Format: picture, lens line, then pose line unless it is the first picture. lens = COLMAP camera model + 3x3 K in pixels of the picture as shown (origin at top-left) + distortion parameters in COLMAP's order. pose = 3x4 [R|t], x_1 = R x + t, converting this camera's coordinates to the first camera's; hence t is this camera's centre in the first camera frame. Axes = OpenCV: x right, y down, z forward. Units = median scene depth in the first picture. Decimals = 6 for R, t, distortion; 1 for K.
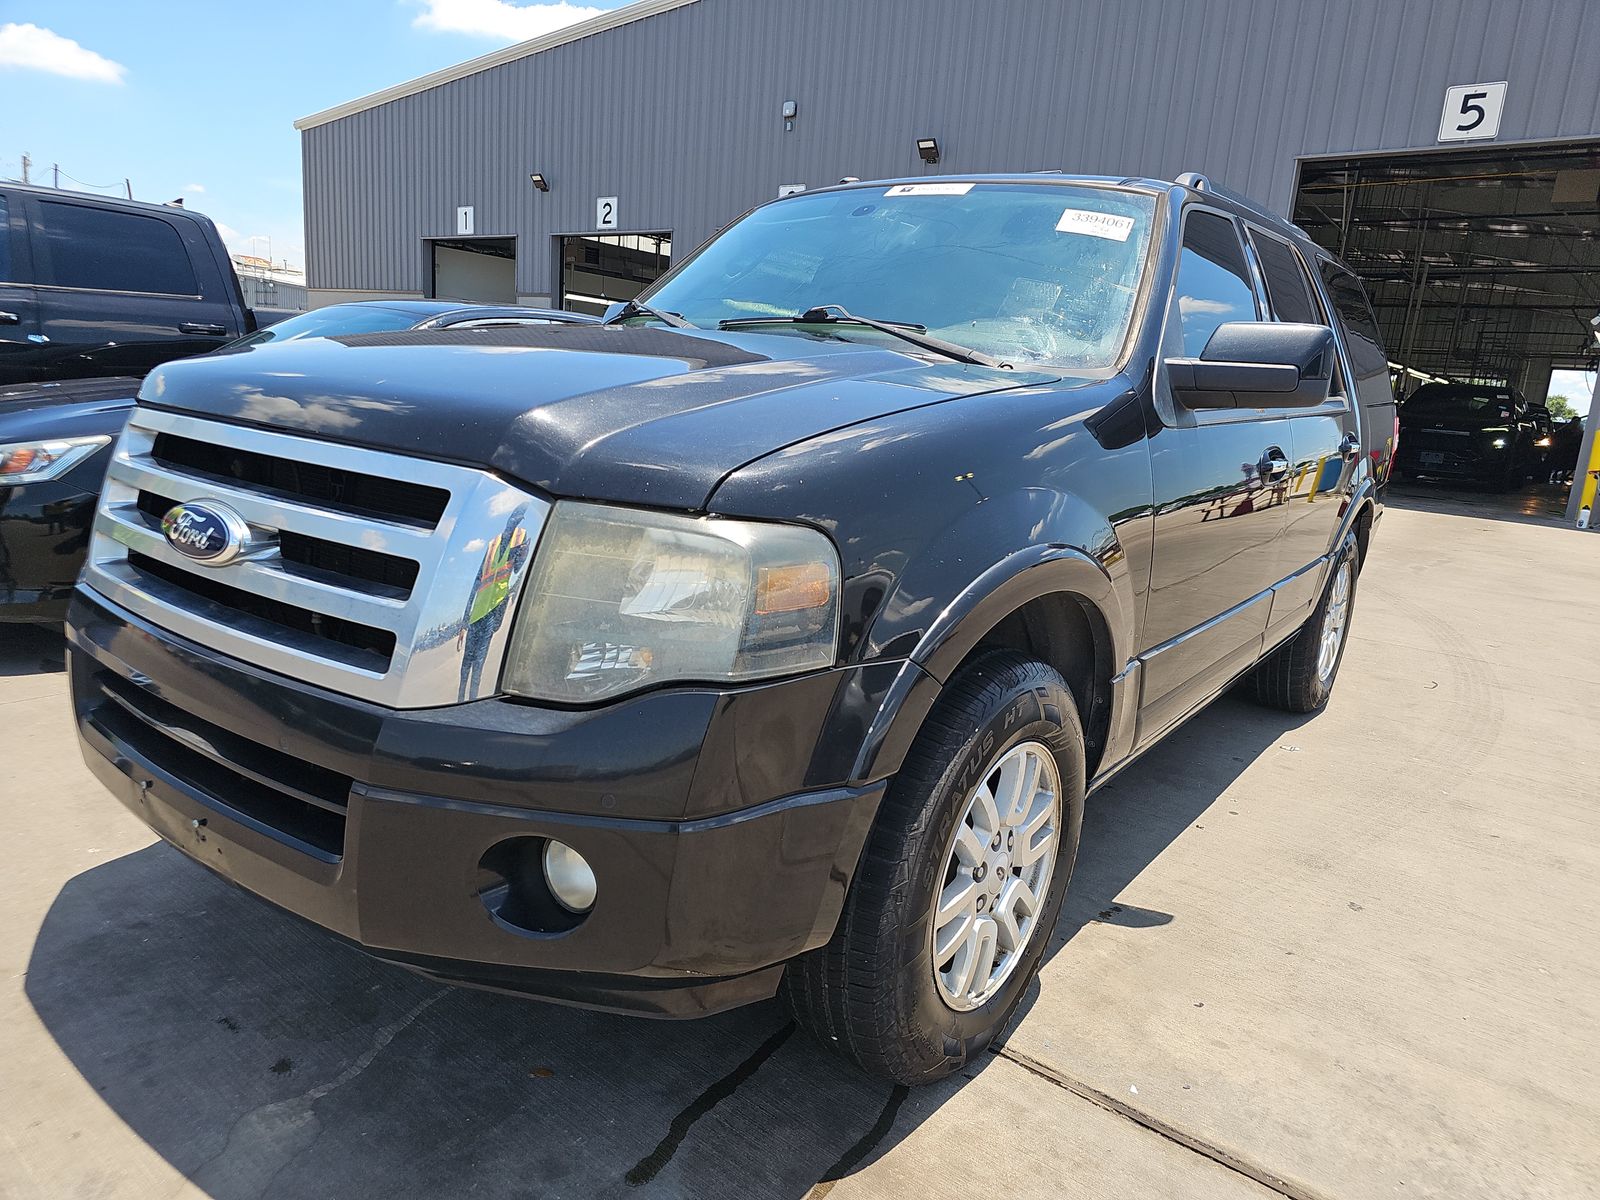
lens RADIAL K [[1109.5, 0, 826.6], [0, 1109.5, 603.7], [0, 0, 1]] dist [0.023153, -0.009471]
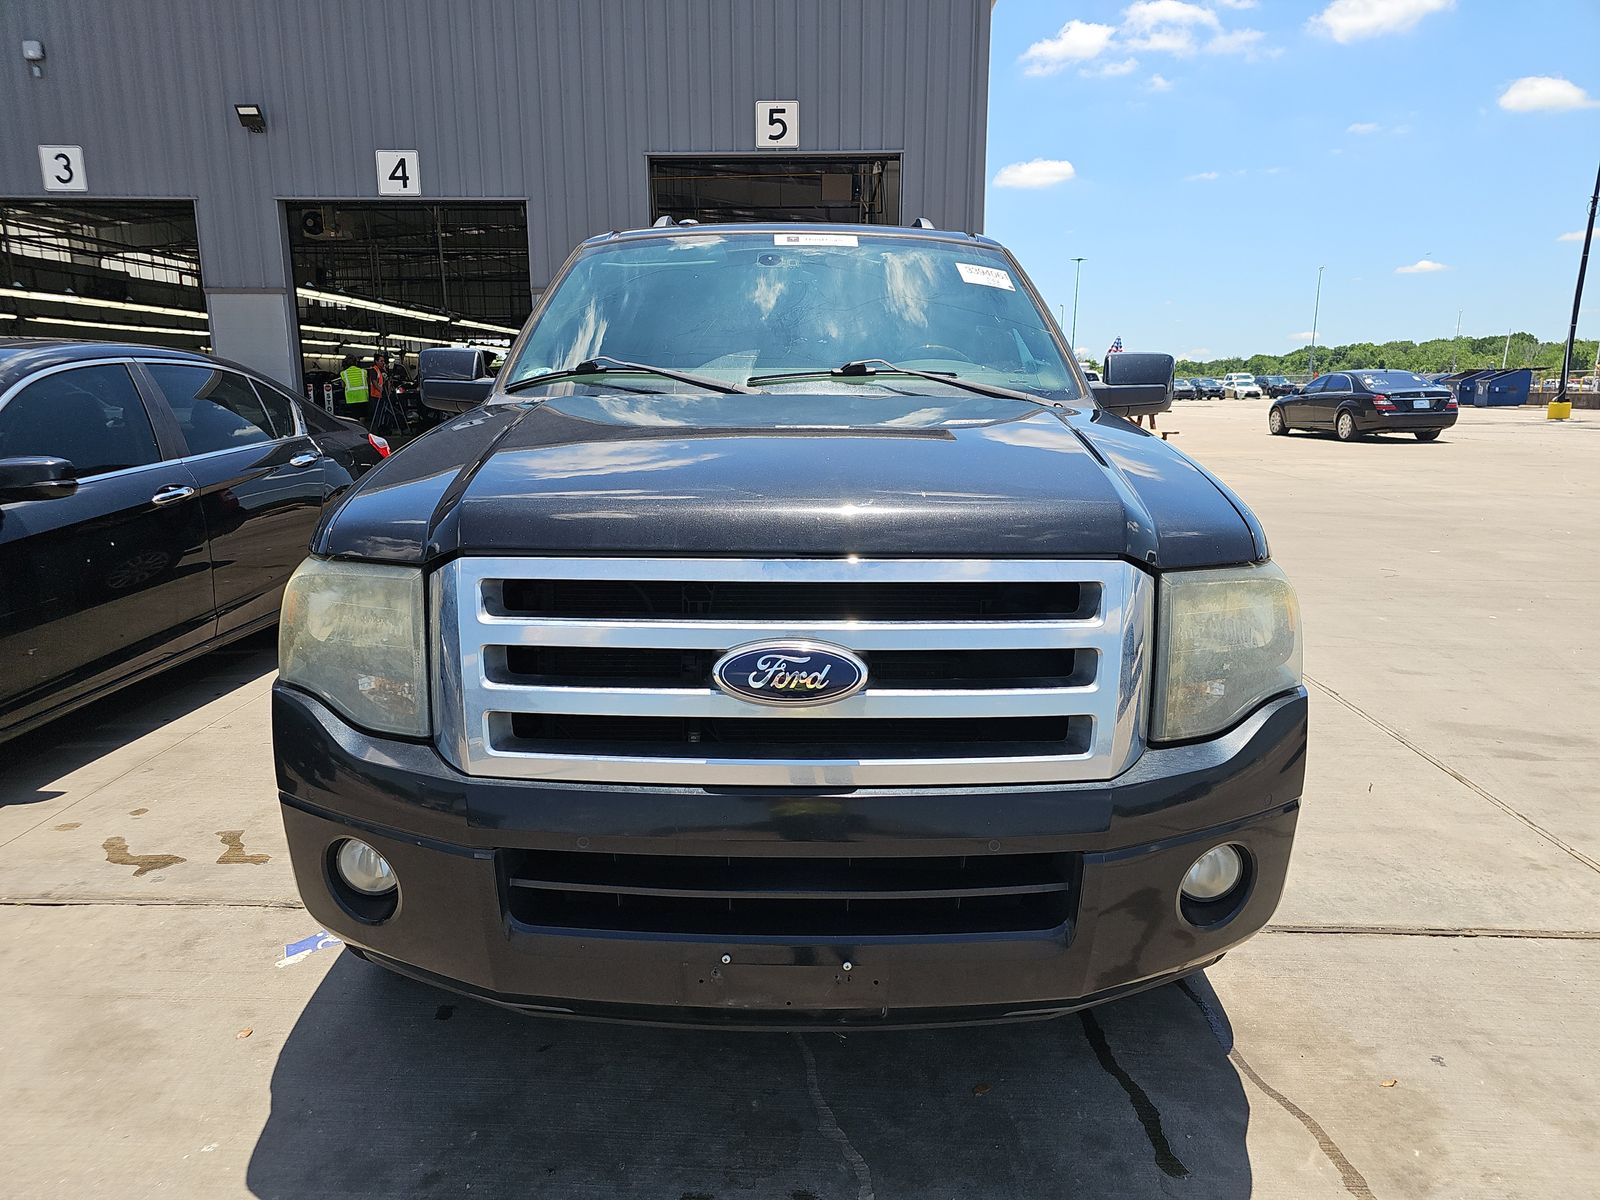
lens RADIAL K [[1109.5, 0, 826.6], [0, 1109.5, 603.7], [0, 0, 1]] dist [0.023153, -0.009471]
pose [[0.785061, -0.190349, 0.589446, -0.177783], [0.173113, 0.981117, 0.086268, -0.032651], [-0.594737, 0.034315, 0.803188, 0.036229]]
